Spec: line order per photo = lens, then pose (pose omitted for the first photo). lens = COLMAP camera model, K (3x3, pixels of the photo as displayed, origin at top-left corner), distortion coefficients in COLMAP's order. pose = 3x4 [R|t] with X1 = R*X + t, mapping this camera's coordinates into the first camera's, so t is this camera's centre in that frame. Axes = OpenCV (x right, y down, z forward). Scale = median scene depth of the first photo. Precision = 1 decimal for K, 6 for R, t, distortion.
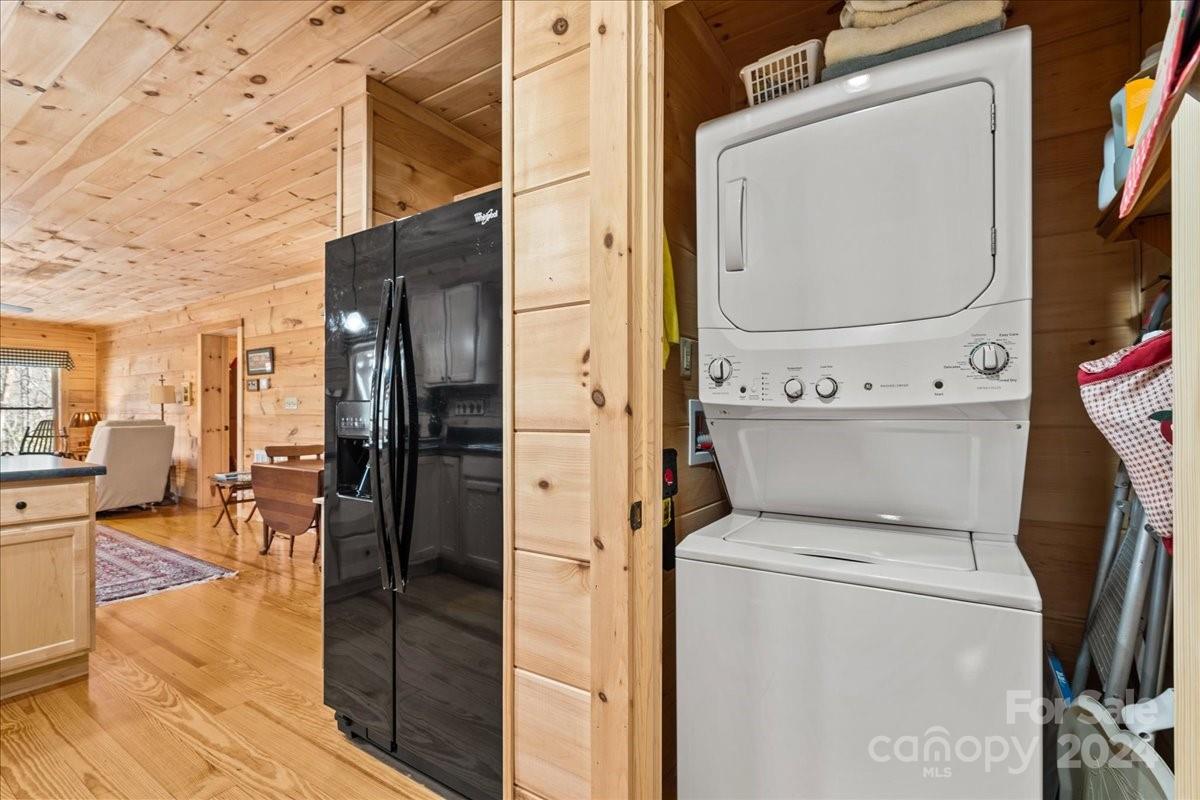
lens RADIAL K [[541.4, 0, 590.1], [0, 541.4, 405.6], [0, 0, 1]] dist [-0.007981, 0.003290]
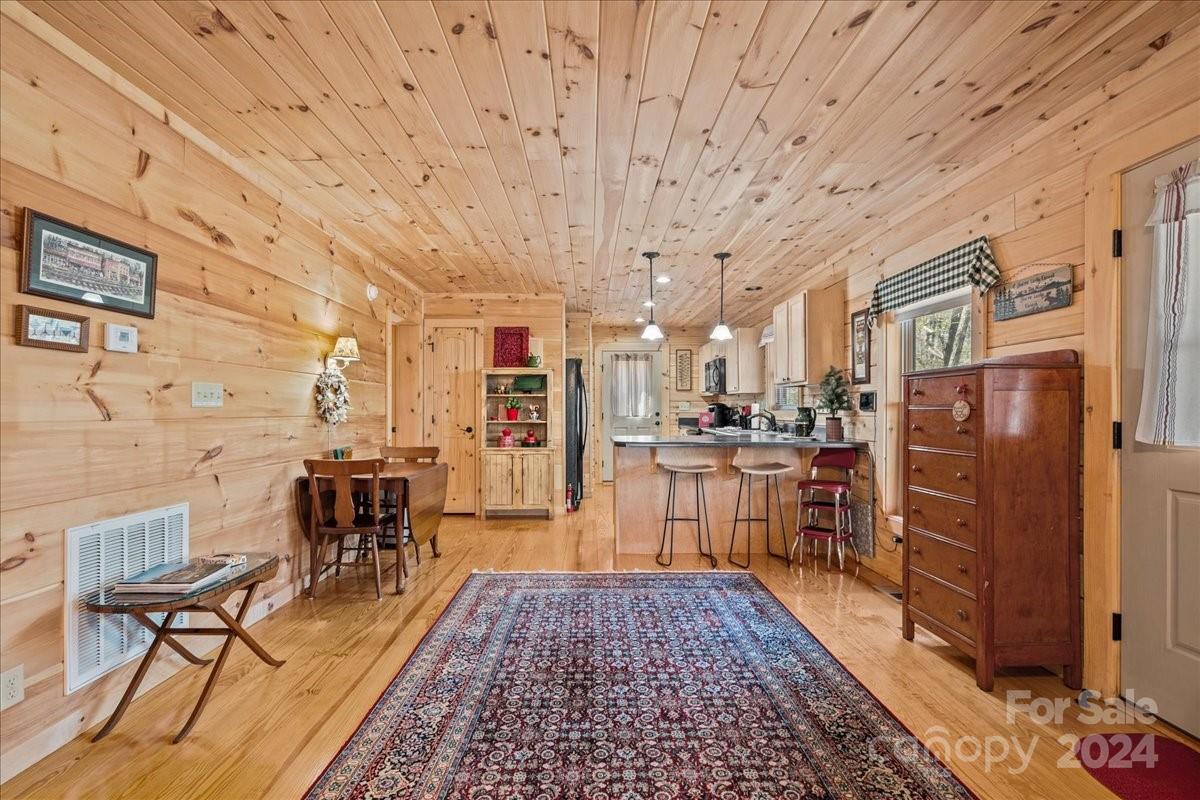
lens RADIAL K [[541.4, 0, 594.2], [0, 541.4, 413.3], [0, 0, 1]] dist [-0.007981, 0.003290]
pose [[-0.558725, -0.001519, 0.829352, -0.814759], [-0.002942, 0.999996, -0.000151, 0.007711], [-0.829348, -0.002524, -0.558727, 0.692435]]
